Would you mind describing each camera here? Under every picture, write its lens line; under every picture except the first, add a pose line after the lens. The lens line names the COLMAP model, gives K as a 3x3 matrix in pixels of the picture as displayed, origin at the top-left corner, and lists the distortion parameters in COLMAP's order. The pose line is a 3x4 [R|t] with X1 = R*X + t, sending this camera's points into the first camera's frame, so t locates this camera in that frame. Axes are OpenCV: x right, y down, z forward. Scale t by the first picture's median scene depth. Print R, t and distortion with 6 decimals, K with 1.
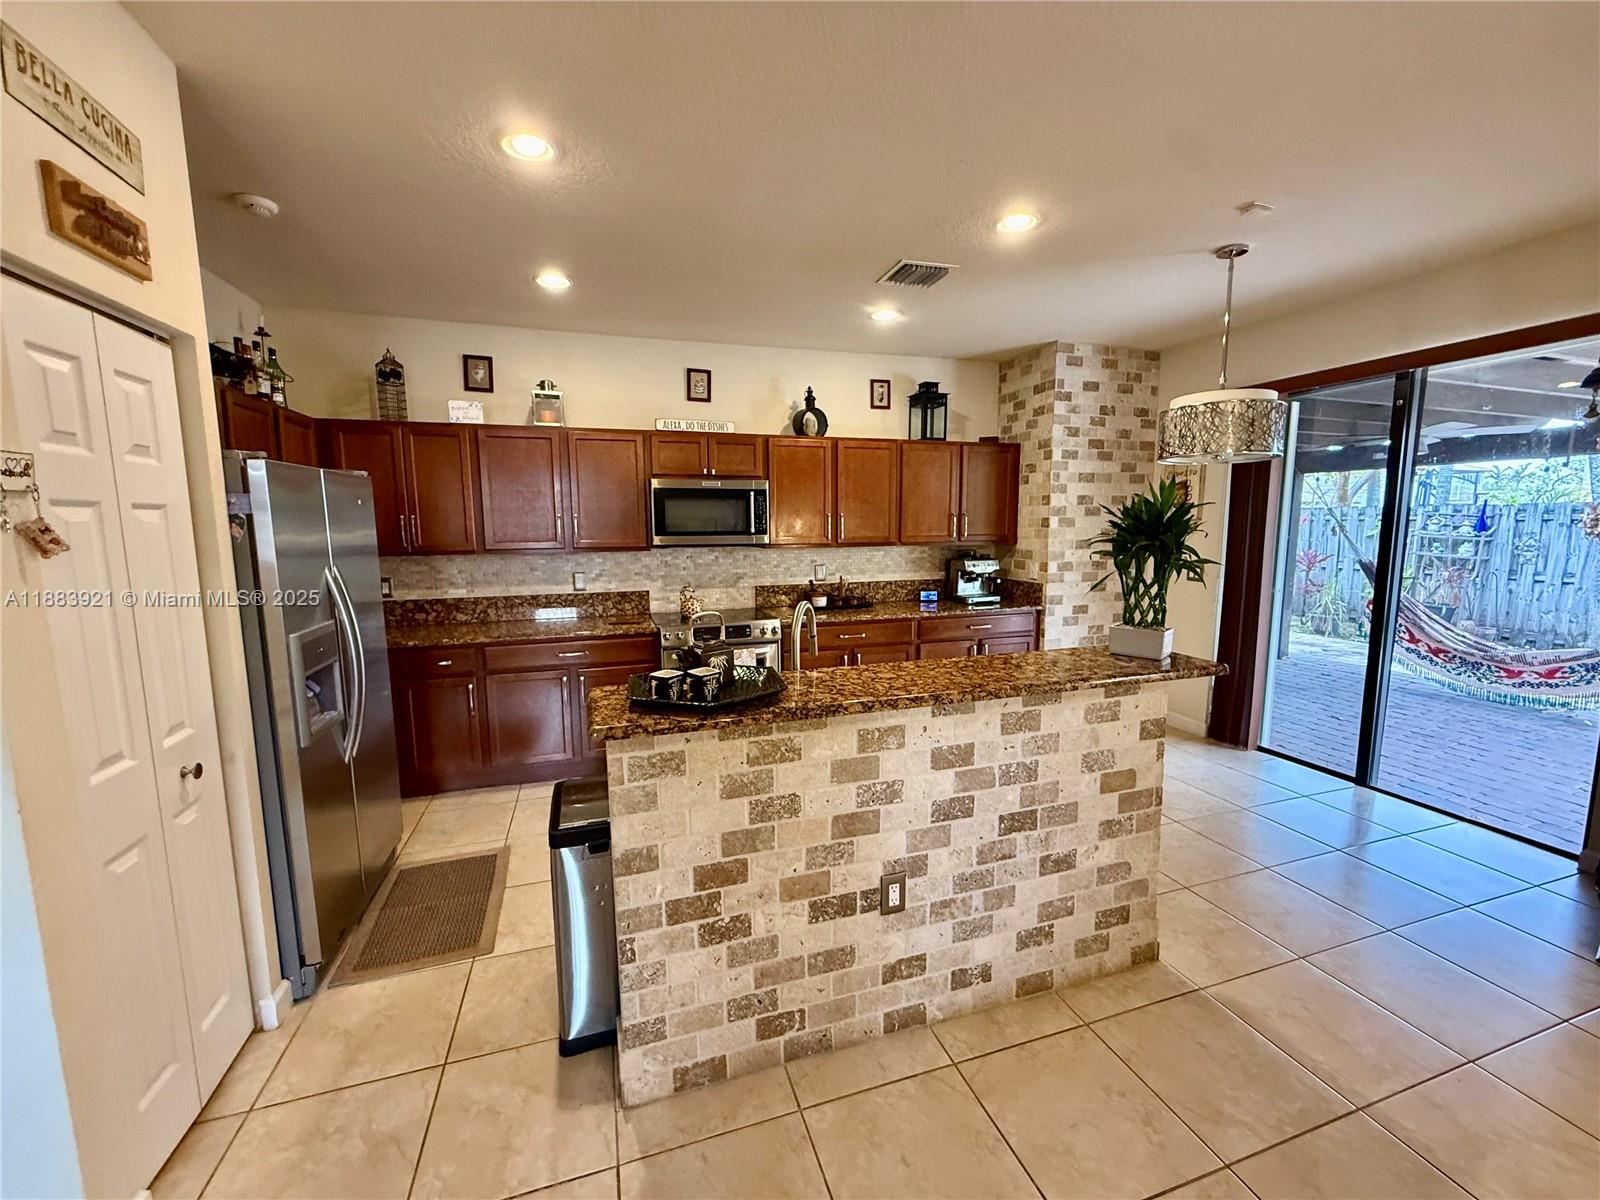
lens RADIAL K [[639.1, 0, 801.5], [0, 639.1, 601.7], [0, 0, 1]] dist [0.001437, -0.000005]
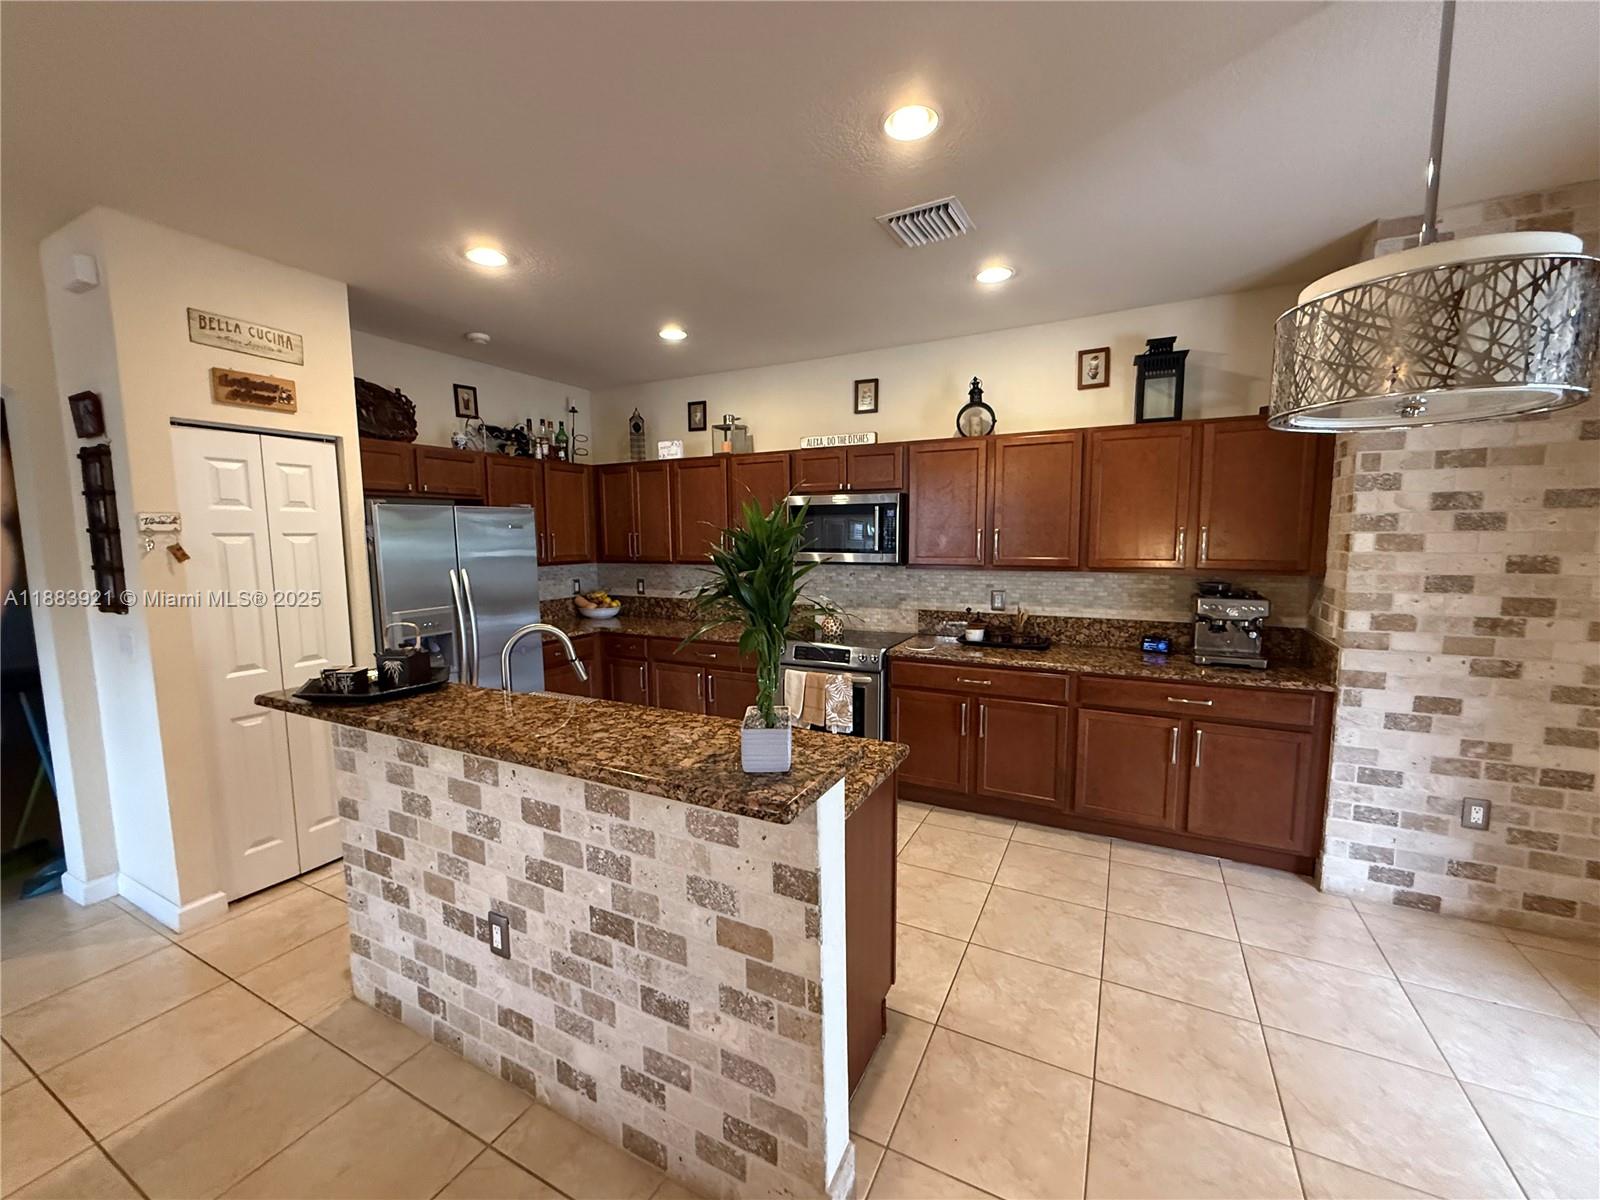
lens RADIAL K [[639.1, 0, 803.1], [0, 639.1, 600.9], [0, 0, 1]] dist [0.001437, -0.000005]
pose [[0.704202, 0.075710, -0.705952, 0.475126], [-0.085421, 0.996110, 0.021619, -0.044670], [0.704843, 0.045079, 0.707930, 0.265762]]
